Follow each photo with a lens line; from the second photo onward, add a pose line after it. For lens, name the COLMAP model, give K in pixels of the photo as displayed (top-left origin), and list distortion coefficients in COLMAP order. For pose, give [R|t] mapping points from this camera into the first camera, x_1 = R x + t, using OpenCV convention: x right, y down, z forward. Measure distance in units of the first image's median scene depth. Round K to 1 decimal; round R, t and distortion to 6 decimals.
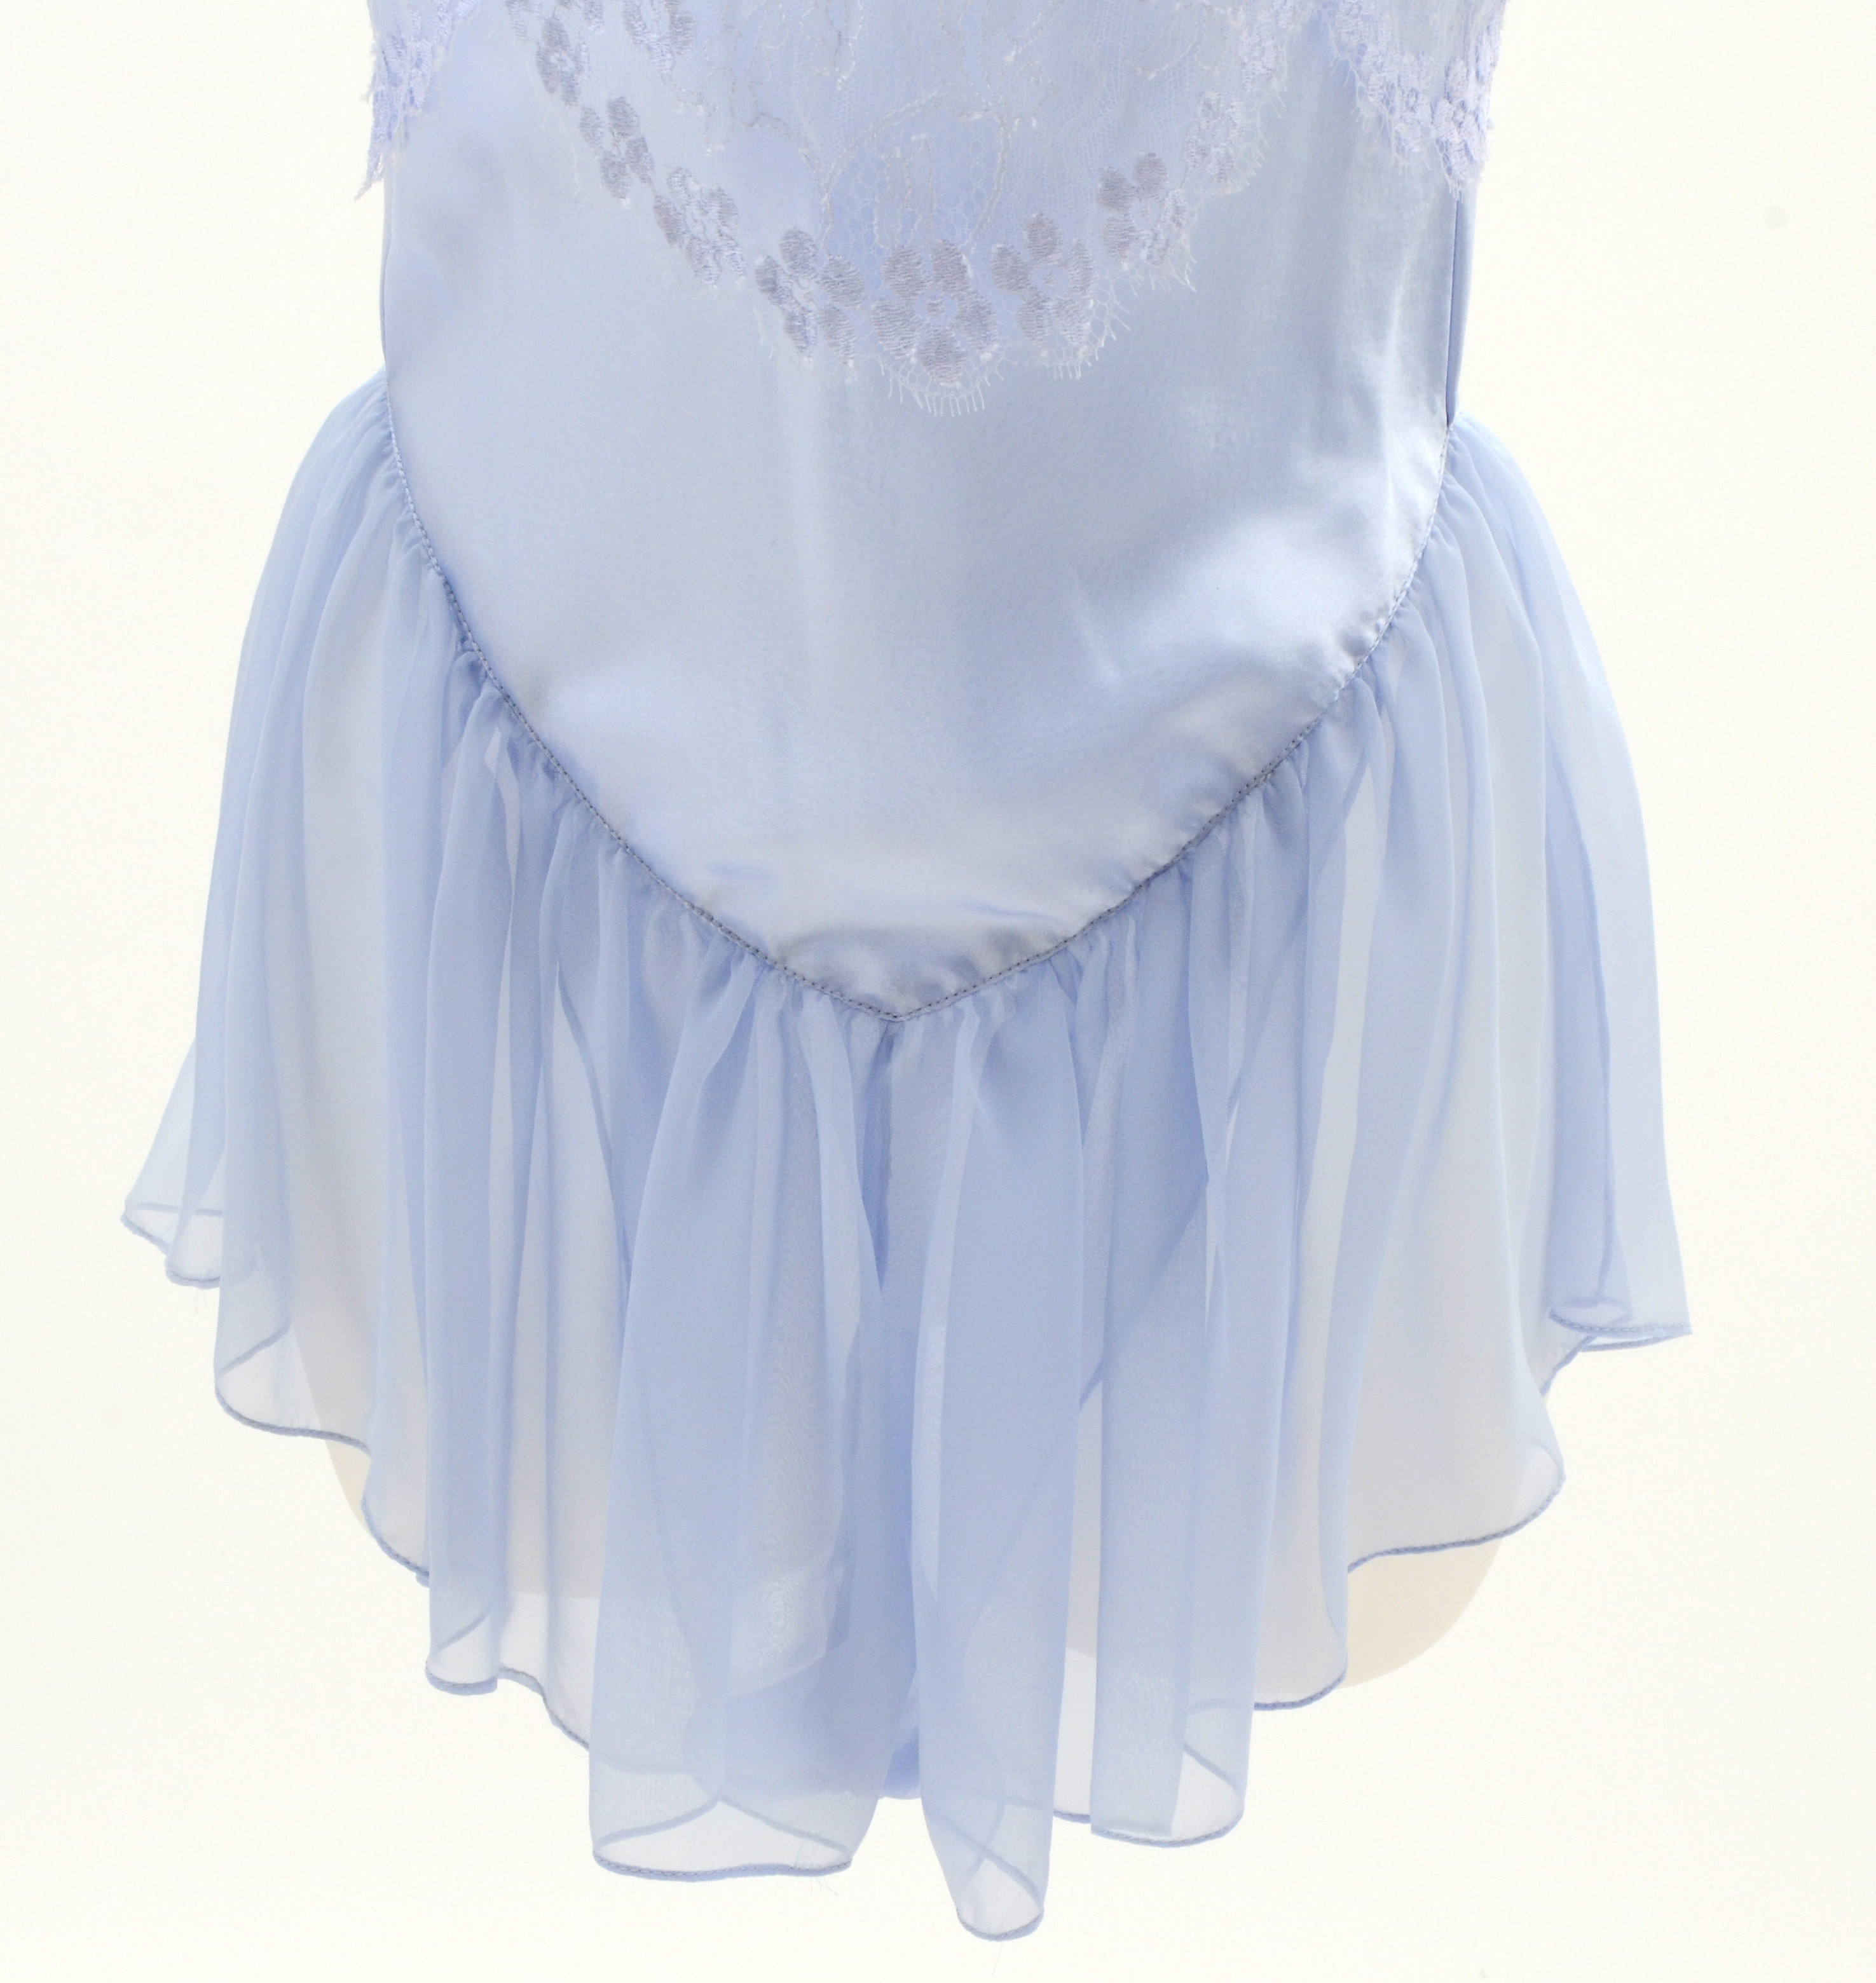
lens RADIAL K [[5930.7, 0, 1142.8], [0, 5930.7, 991.9], [0, 0, 1]] dist [0.010221, -1.588538]
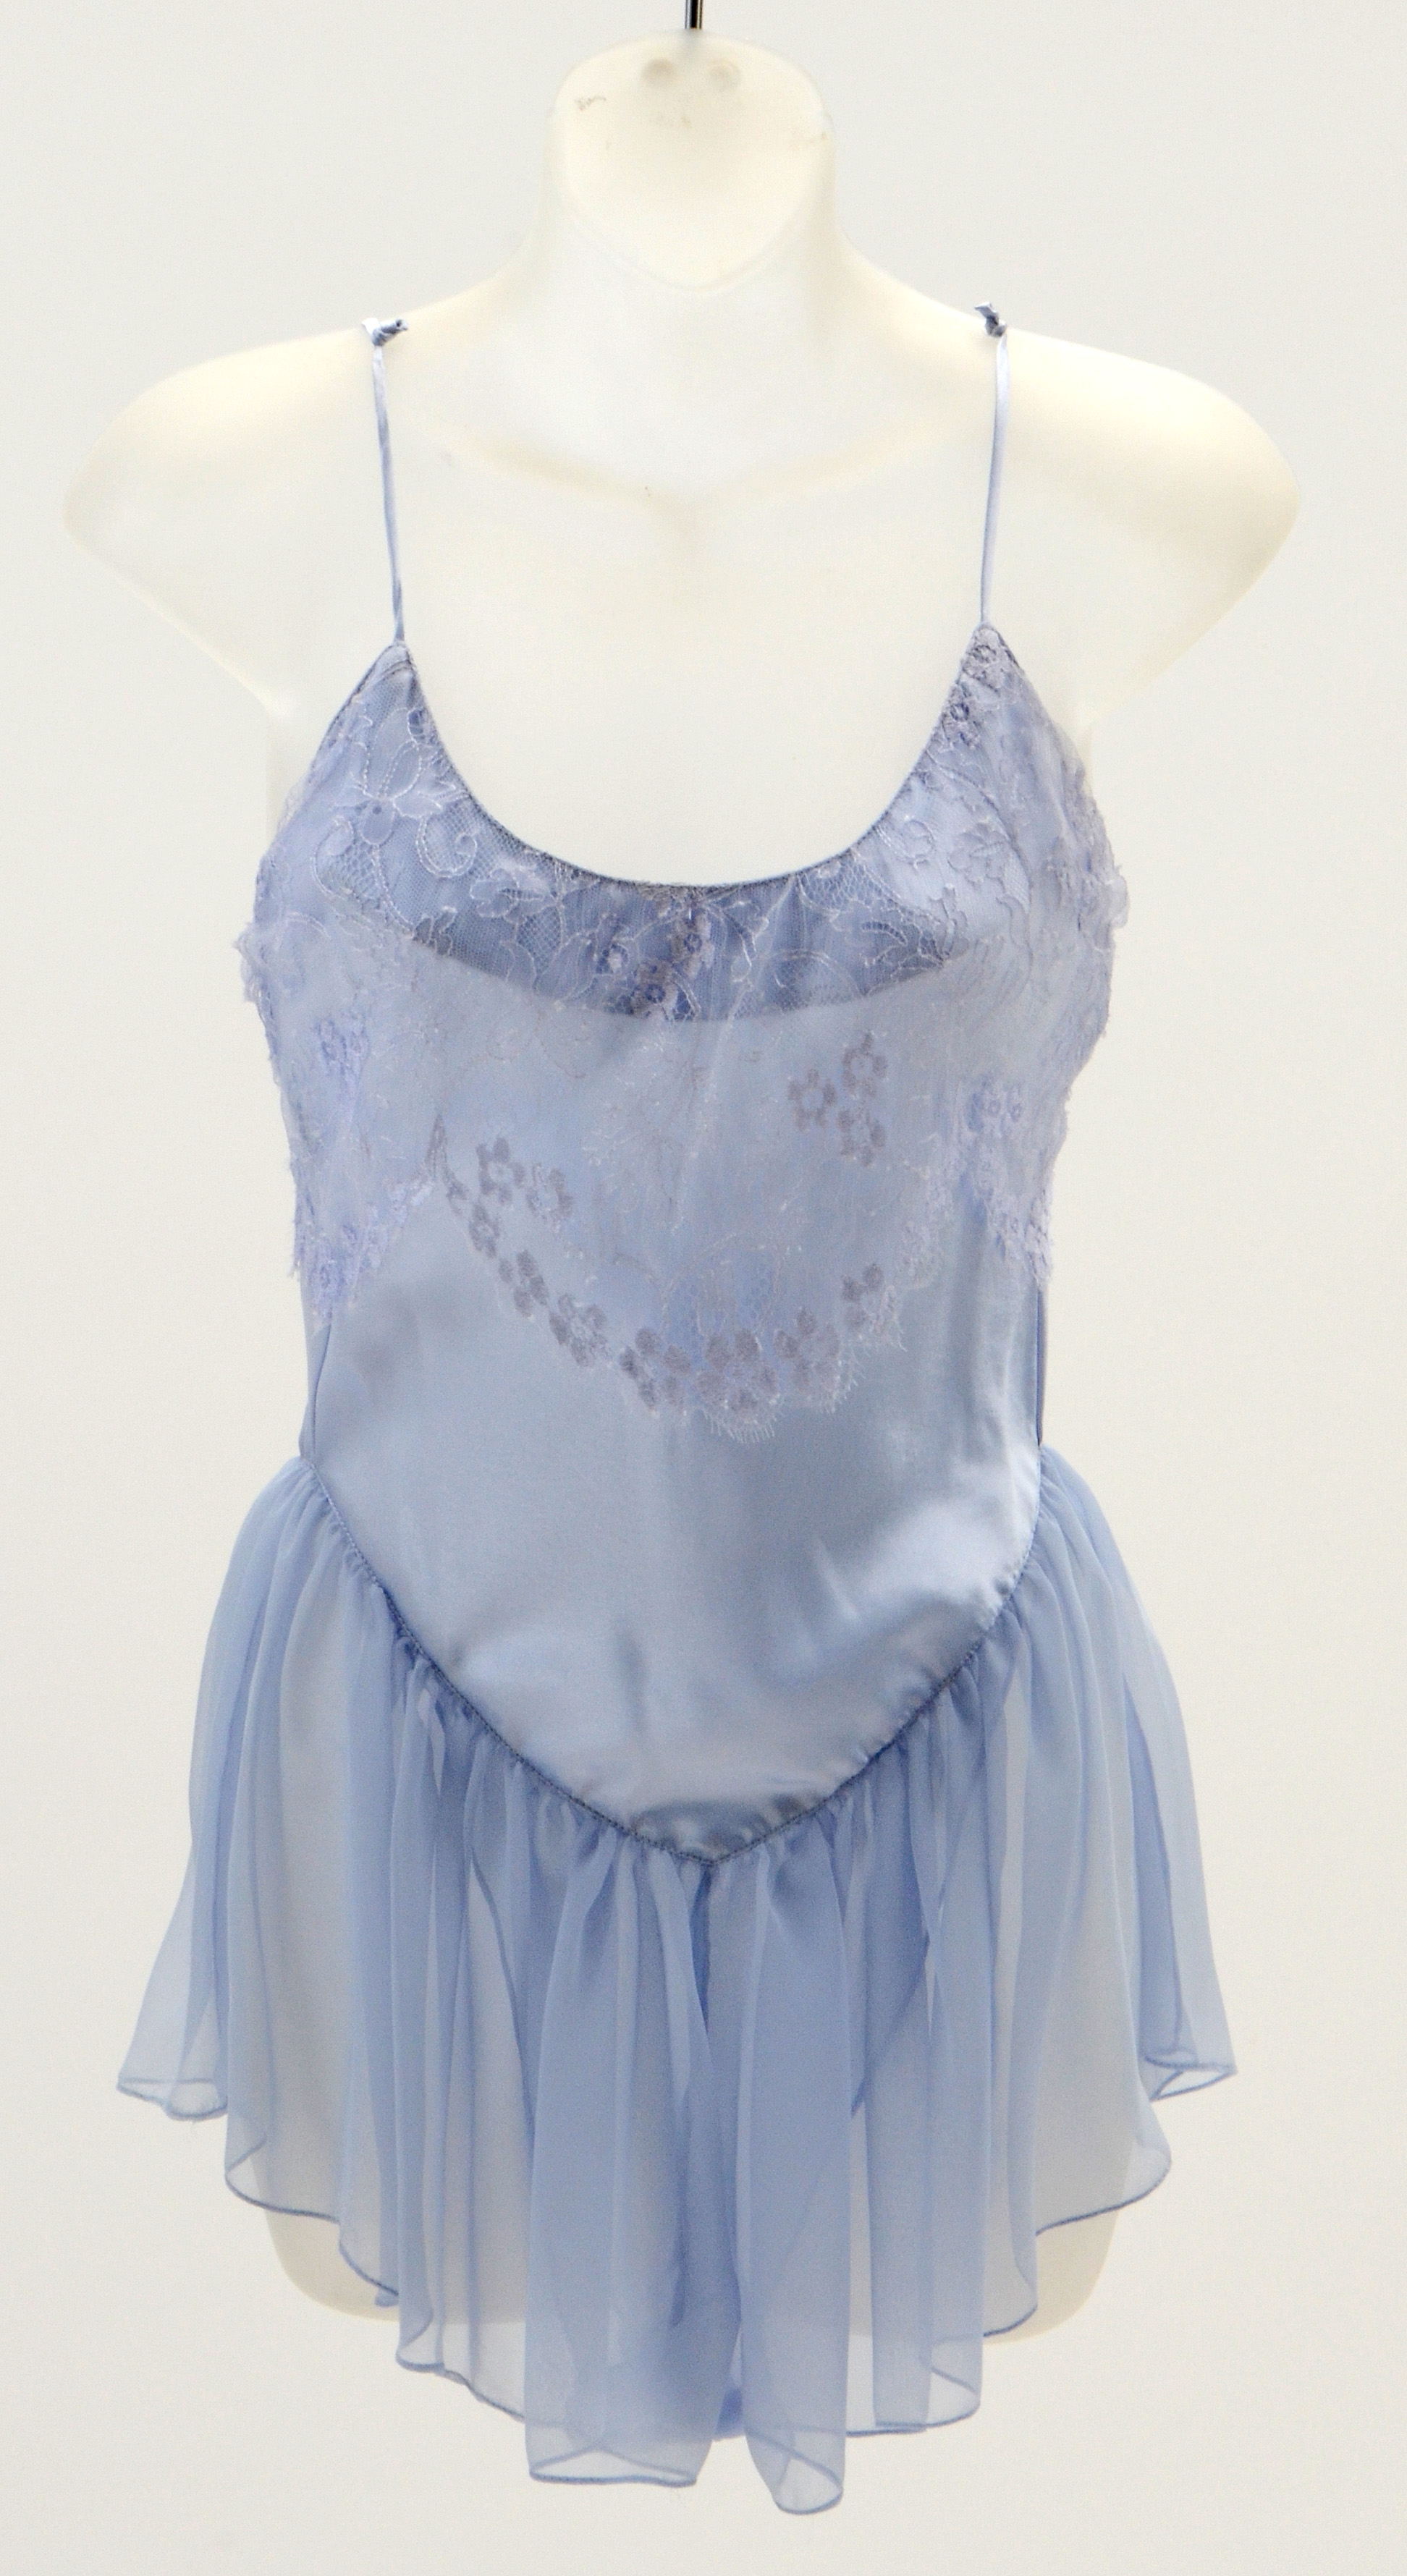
lens RADIAL K [[7849.9, 0, 703.6], [0, 7849.9, 1286.9], [0, 0, 1]] dist [-0.254619, 1.050008]
pose [[0.990653, -0.064649, 0.120113, -0.273325], [0.084271, 0.982478, -0.166236, 0.190824], [-0.107262, 0.174805, 0.978743, -0.948431]]
